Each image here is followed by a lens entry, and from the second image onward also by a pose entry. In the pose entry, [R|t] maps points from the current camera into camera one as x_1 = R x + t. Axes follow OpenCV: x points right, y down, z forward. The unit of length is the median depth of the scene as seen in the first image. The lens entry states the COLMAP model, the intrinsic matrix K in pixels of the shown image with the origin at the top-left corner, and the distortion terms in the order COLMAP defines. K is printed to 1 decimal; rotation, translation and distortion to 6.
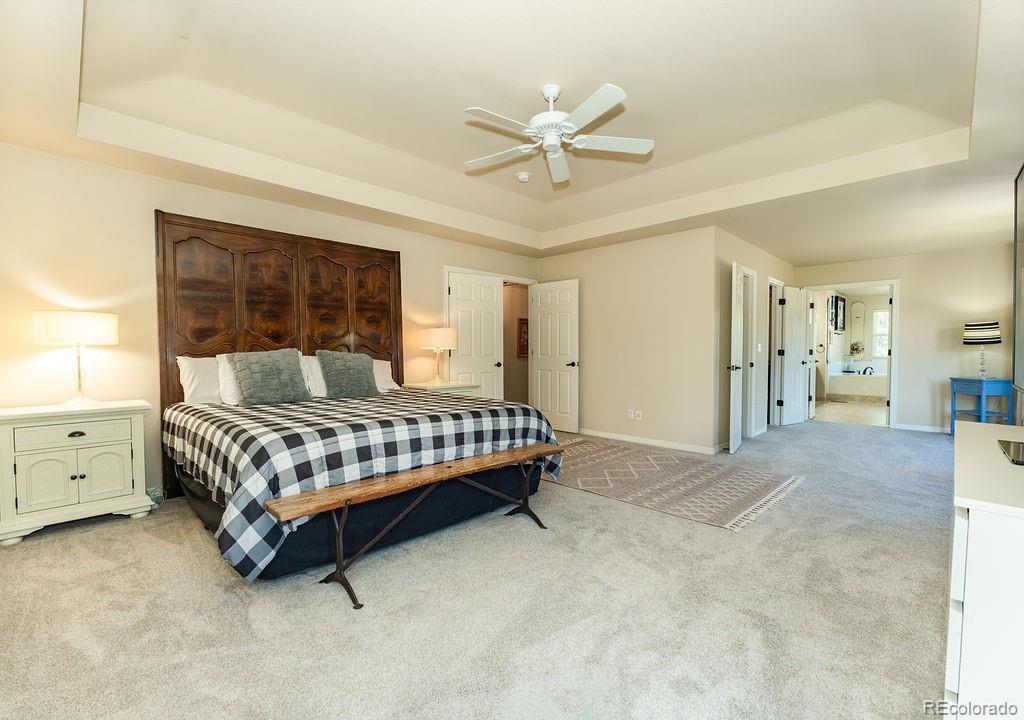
lens RADIAL K [[444.6, 0, 506.5], [0, 444.6, 351.6], [0, 0, 1]] dist [-0.000603, -0.000033]
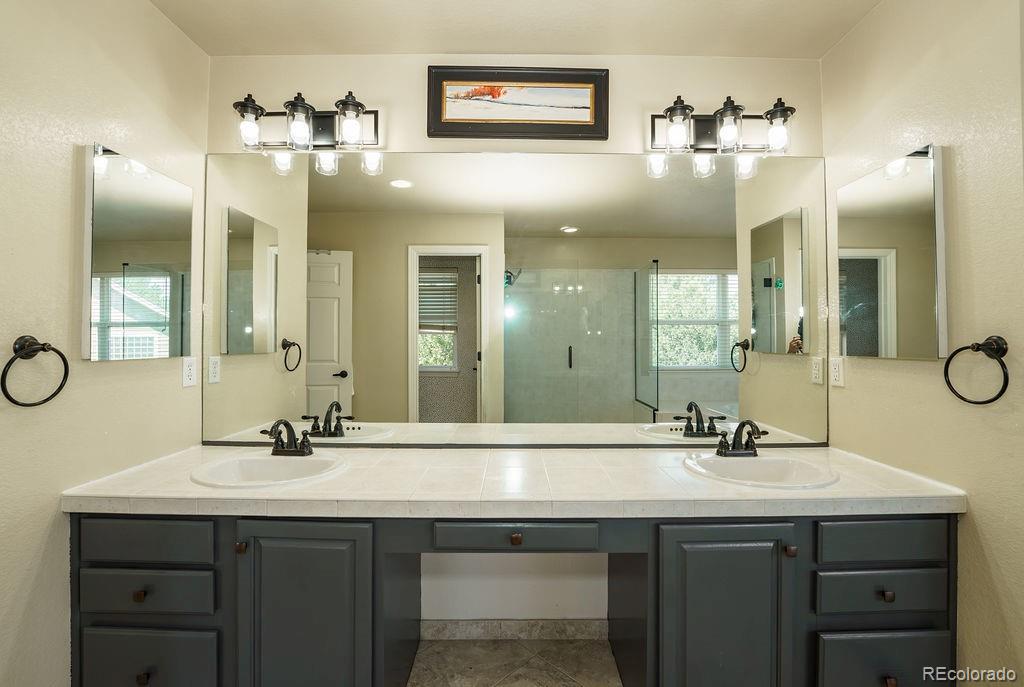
lens RADIAL K [[429.4, 0, 511.8], [0, 429.4, 340.9], [0, 0, 1]] dist [-0.021093, -0.000029]
pose [[0.717593, -0.010284, -0.696386, 0.613425], [-0.004873, 0.999792, -0.019786, -0.012126], [0.696445, 0.017592, 0.717394, 0.729488]]
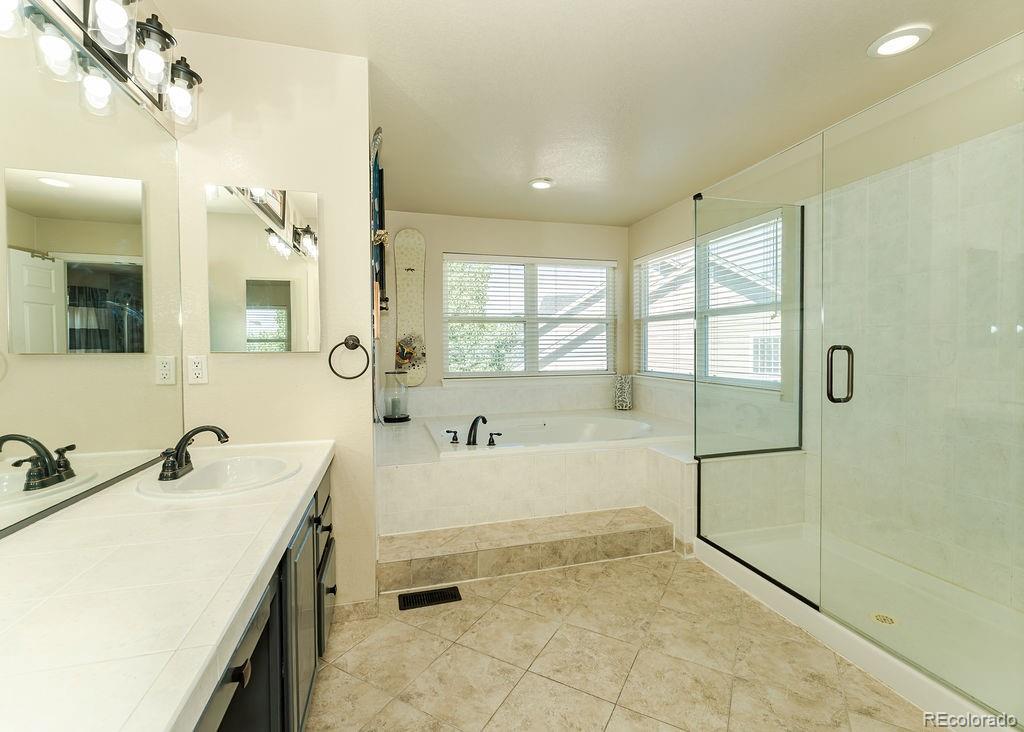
lens RADIAL K [[454.2, 0, 517.2], [0, 454.2, 362.4], [0, 0, 1]] dist [-0.002022, 0.000075]
pose [[0.485172, -0.036712, 0.873648, 0.504334], [0.022323, 0.999313, 0.029596, -0.009123], [-0.874134, 0.005143, 0.485658, 0.744241]]
